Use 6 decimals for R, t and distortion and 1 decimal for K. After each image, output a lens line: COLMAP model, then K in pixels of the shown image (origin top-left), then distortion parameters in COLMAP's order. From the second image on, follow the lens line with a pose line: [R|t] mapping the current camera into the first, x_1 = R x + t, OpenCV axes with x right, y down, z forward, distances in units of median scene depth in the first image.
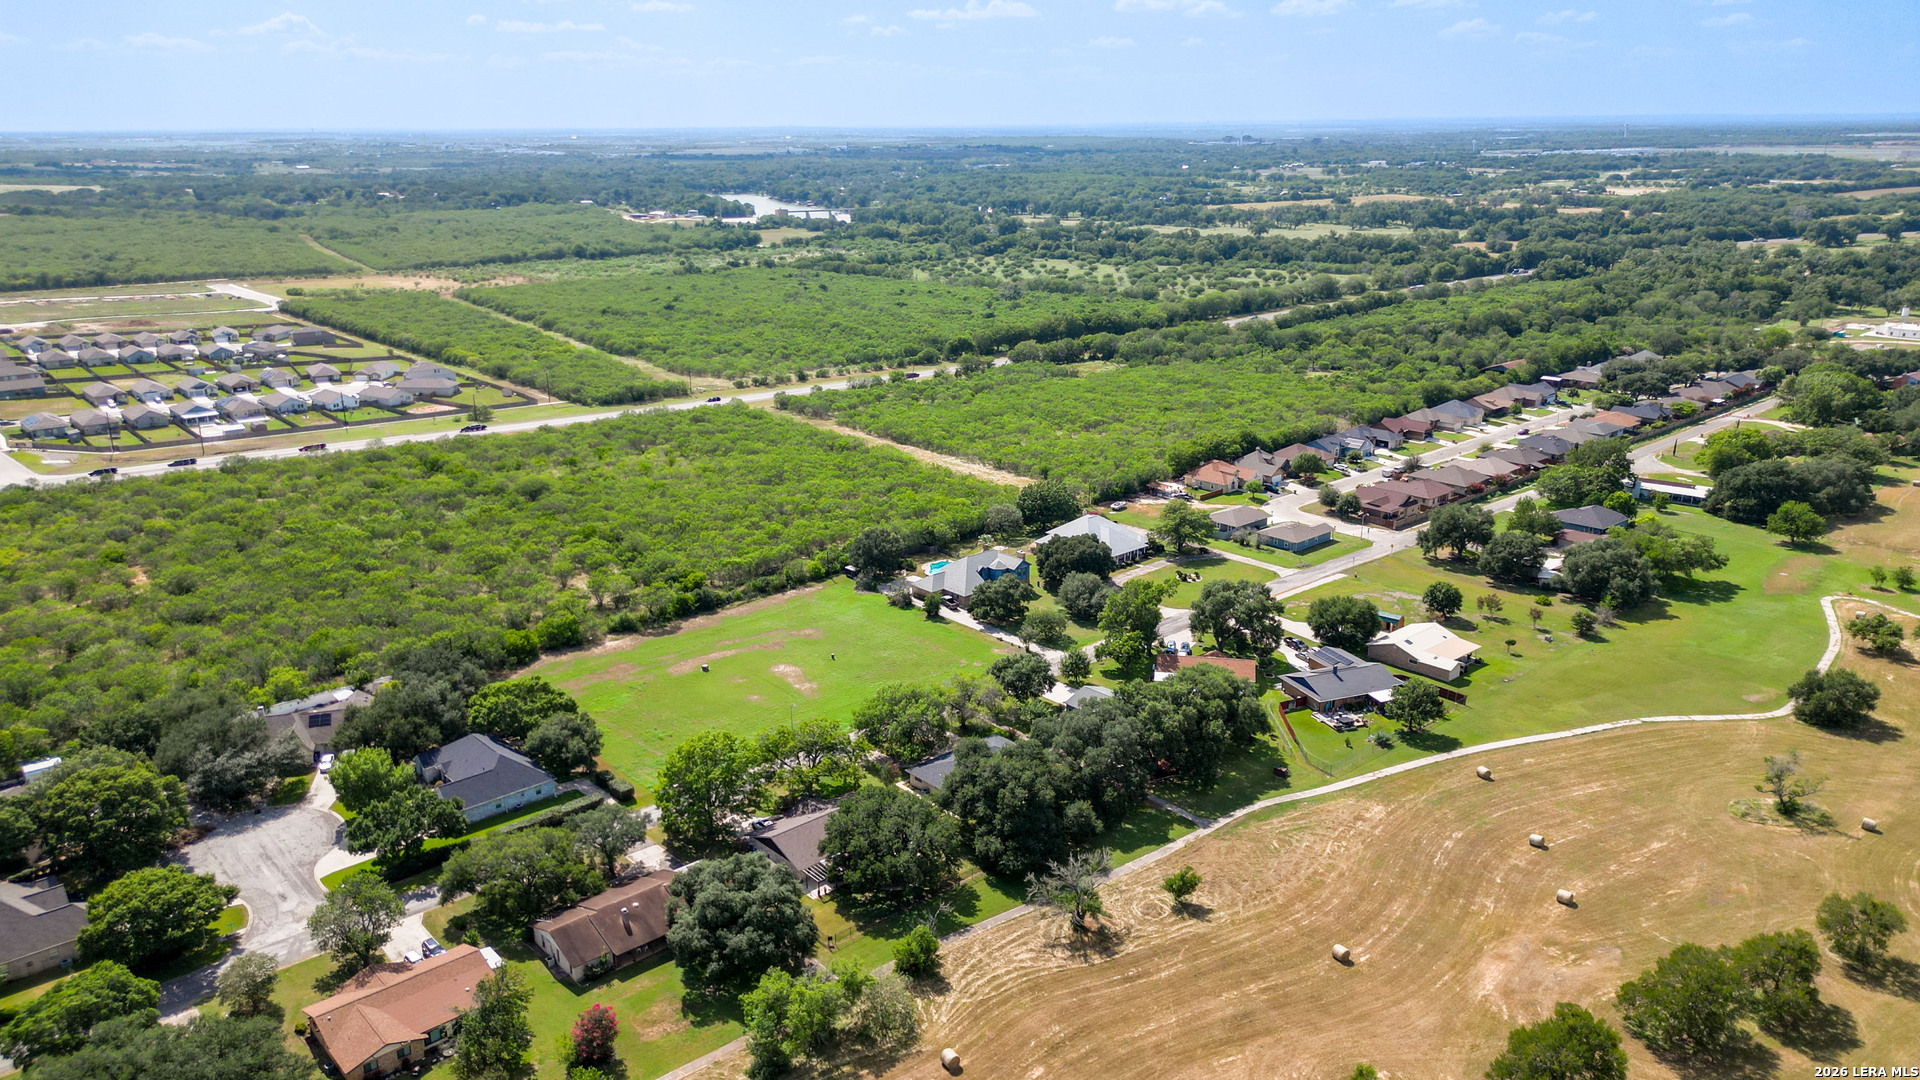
lens RADIAL K [[1313.2, 0, 953.5], [0, 1313.2, 534.1], [0, 0, 1]] dist [0.078221, -0.100163]
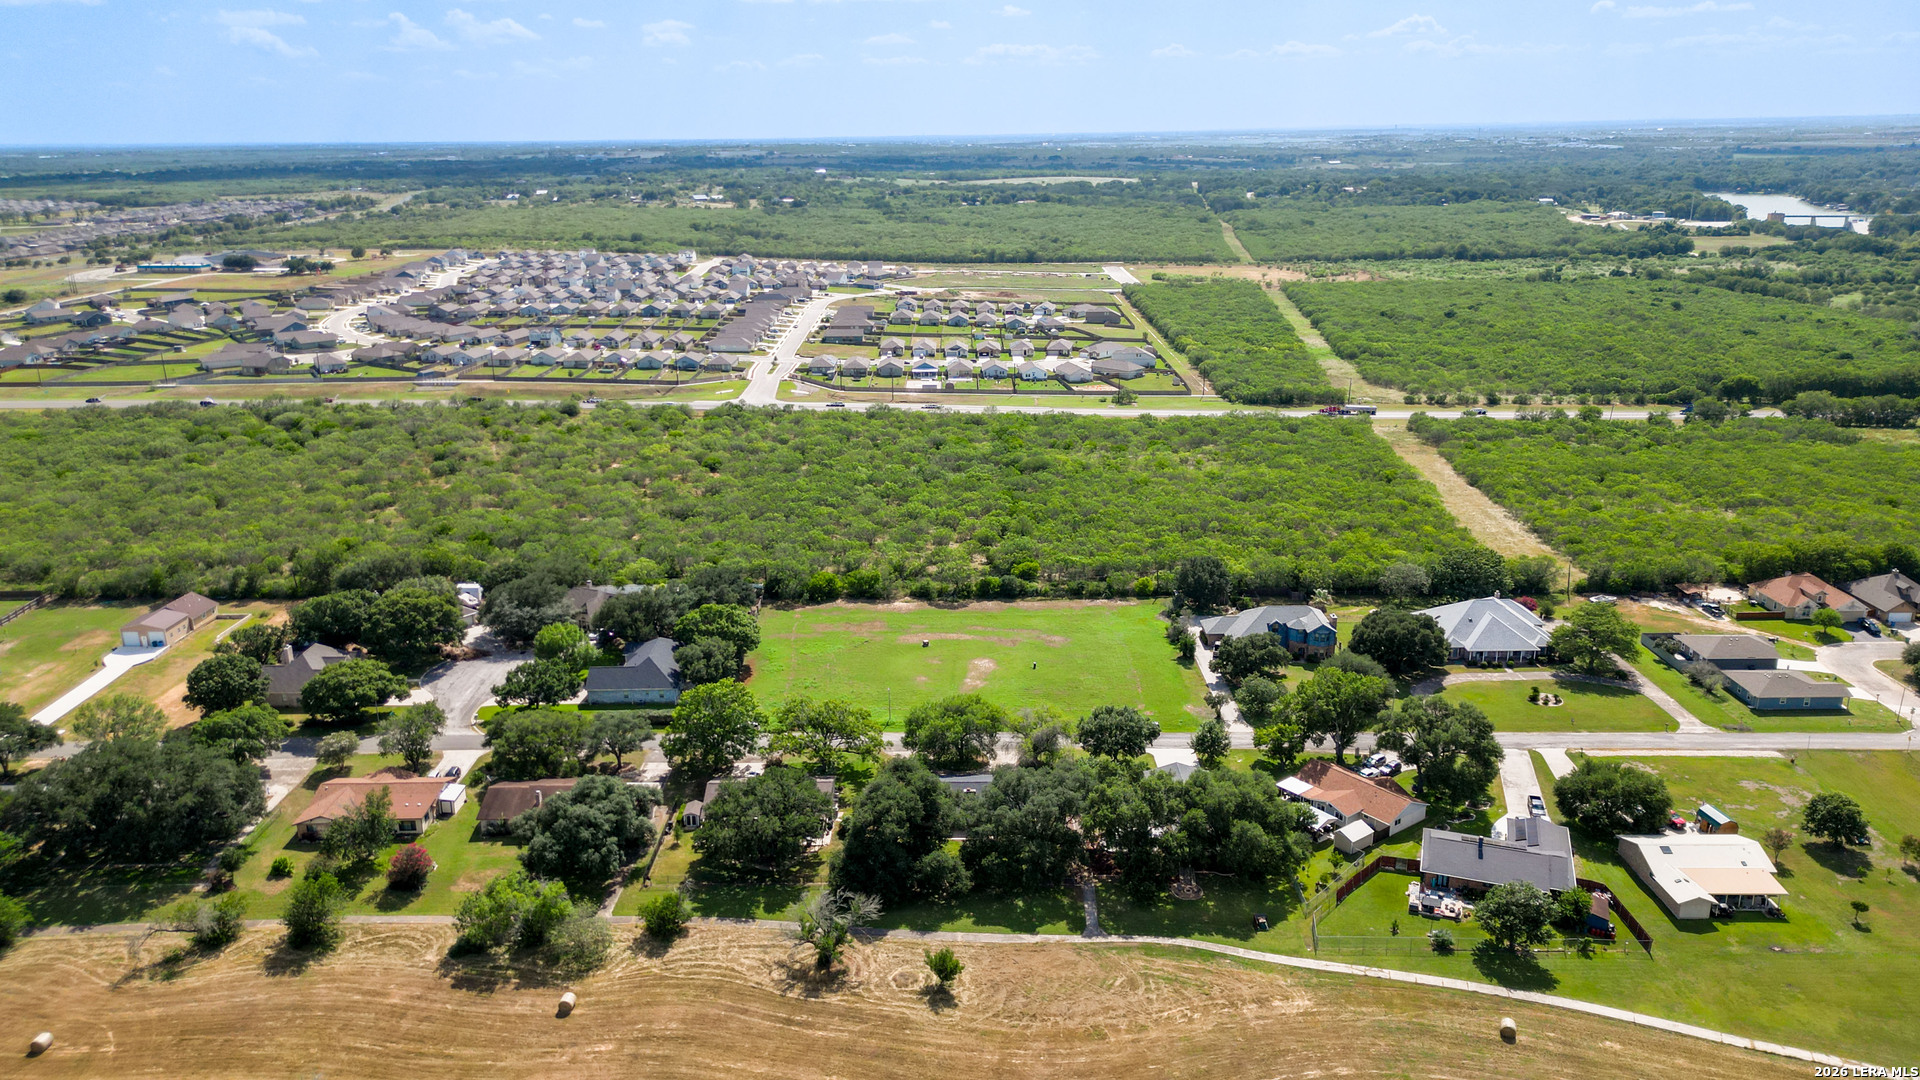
lens RADIAL K [[1313.2, 0, 953.5], [0, 1313.2, 534.1], [0, 0, 1]] dist [0.078221, -0.100163]
pose [[0.742767, 0.188902, -0.642350, 0.401419], [-0.186657, 0.979762, 0.072290, -0.053423], [0.643005, 0.066205, 0.762995, 0.165074]]
